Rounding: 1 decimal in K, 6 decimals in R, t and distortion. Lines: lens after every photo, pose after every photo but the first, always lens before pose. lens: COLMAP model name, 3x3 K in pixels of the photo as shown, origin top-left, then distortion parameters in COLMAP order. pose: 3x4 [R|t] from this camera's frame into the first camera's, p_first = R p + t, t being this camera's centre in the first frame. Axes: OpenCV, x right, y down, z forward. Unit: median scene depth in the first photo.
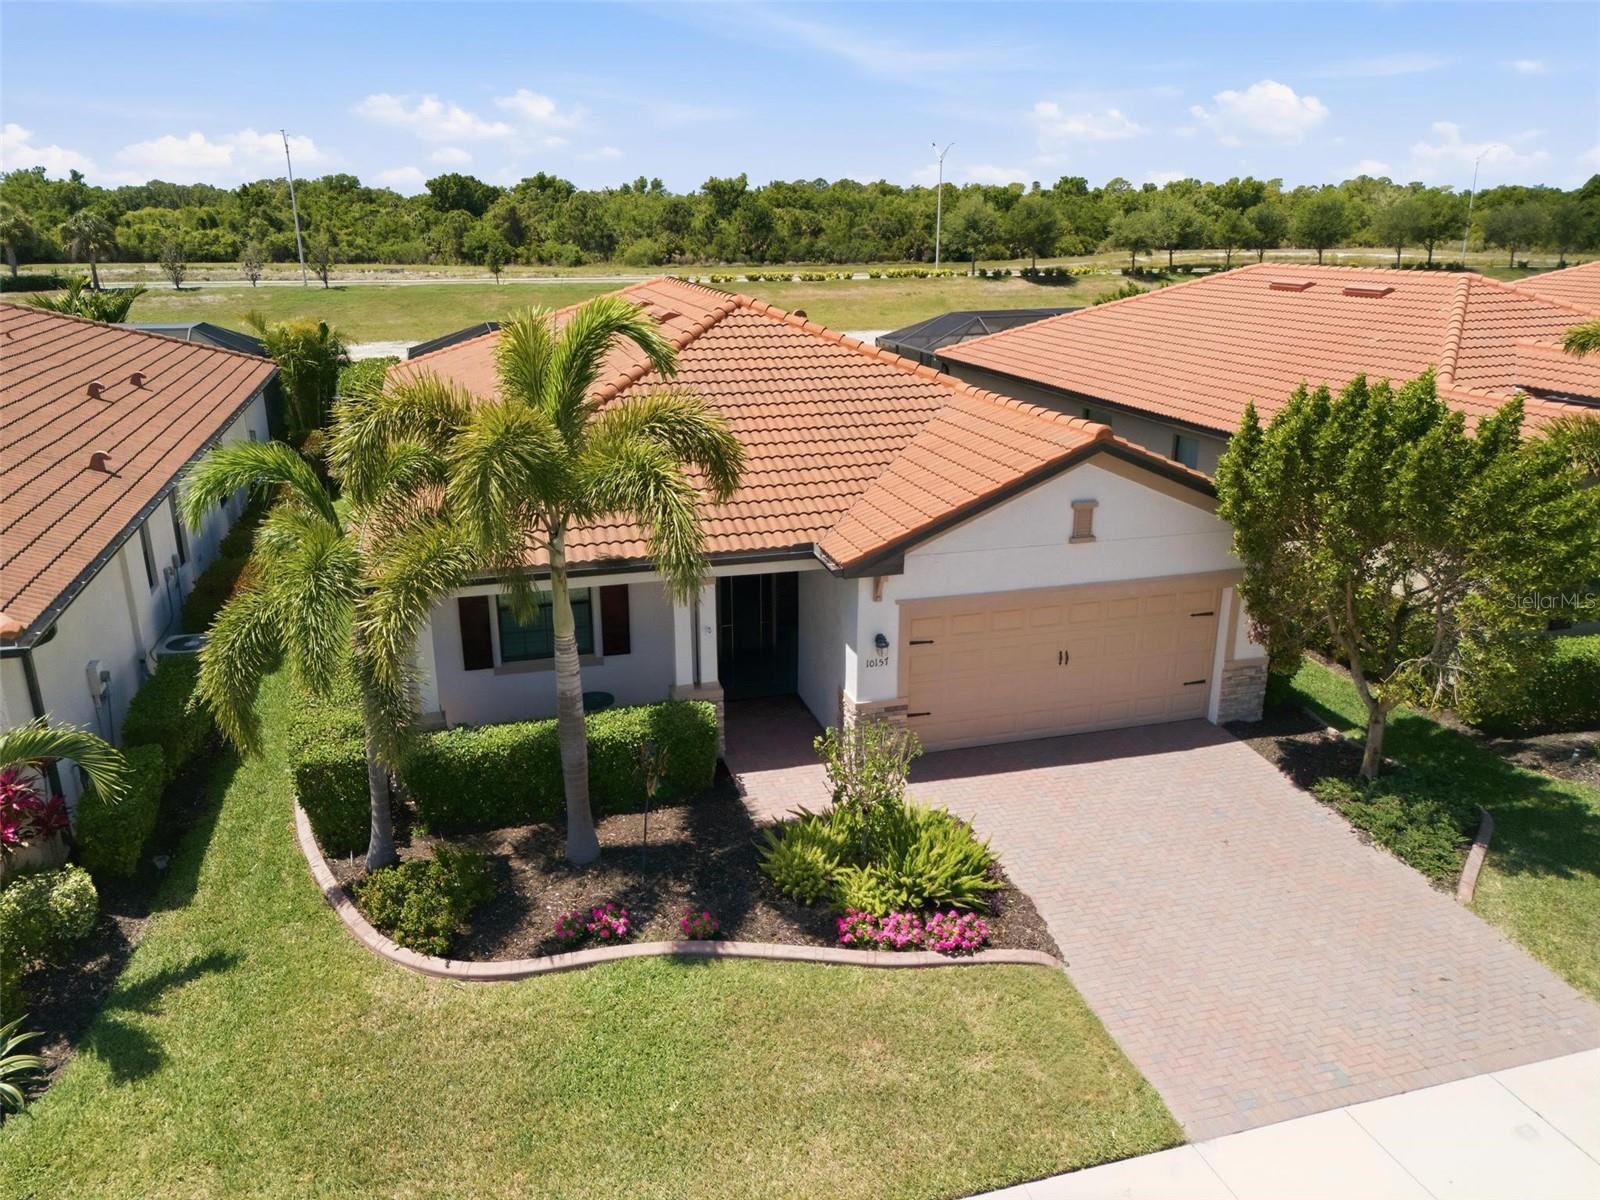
lens RADIAL K [[1187.0, 0, 800.0], [0, 1187.0, 600.0], [0, 0, 1]] dist [0.046121, -0.041794]
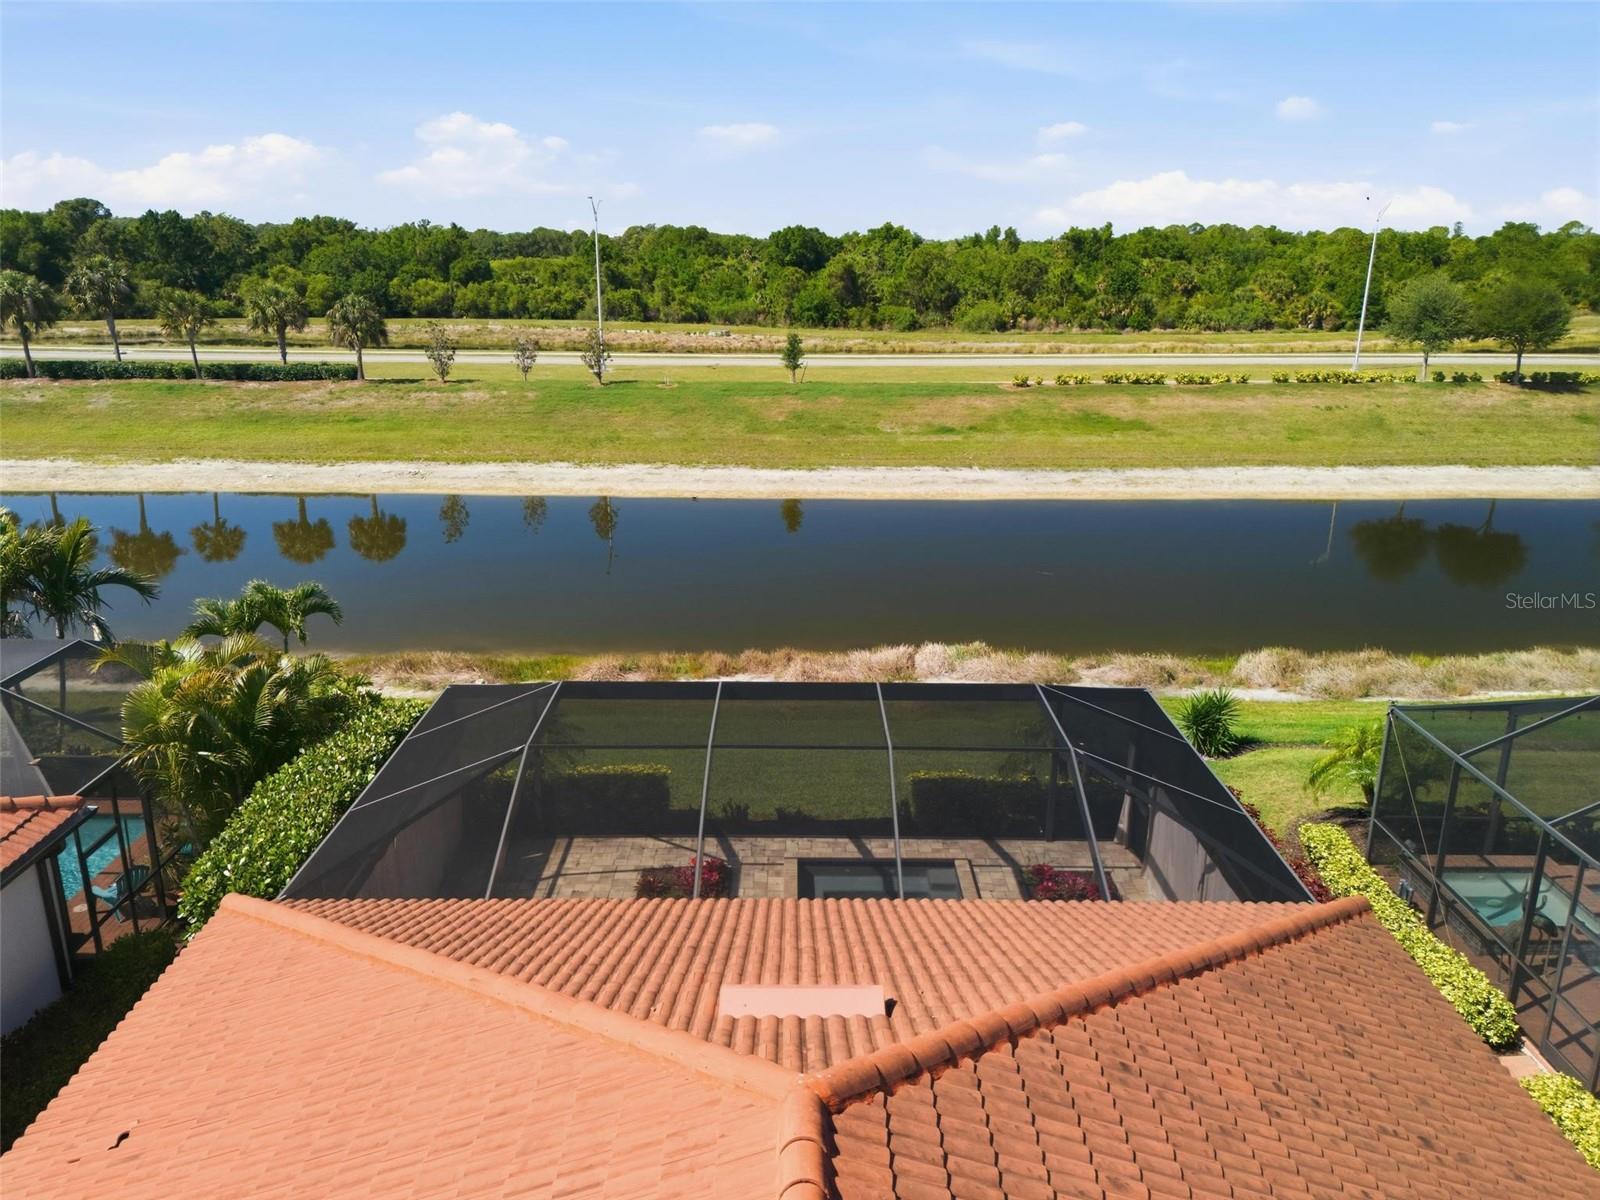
lens RADIAL K [[1171.9, 0, 801.7], [0, 1171.9, 617.7], [0, 0, 1]] dist [0.053799, -0.047256]
pose [[0.959784, 0.088260, -0.266505, -0.057539], [-0.090796, 0.995866, 0.002817, -0.374943], [0.265652, 0.021494, 0.963829, 0.787025]]
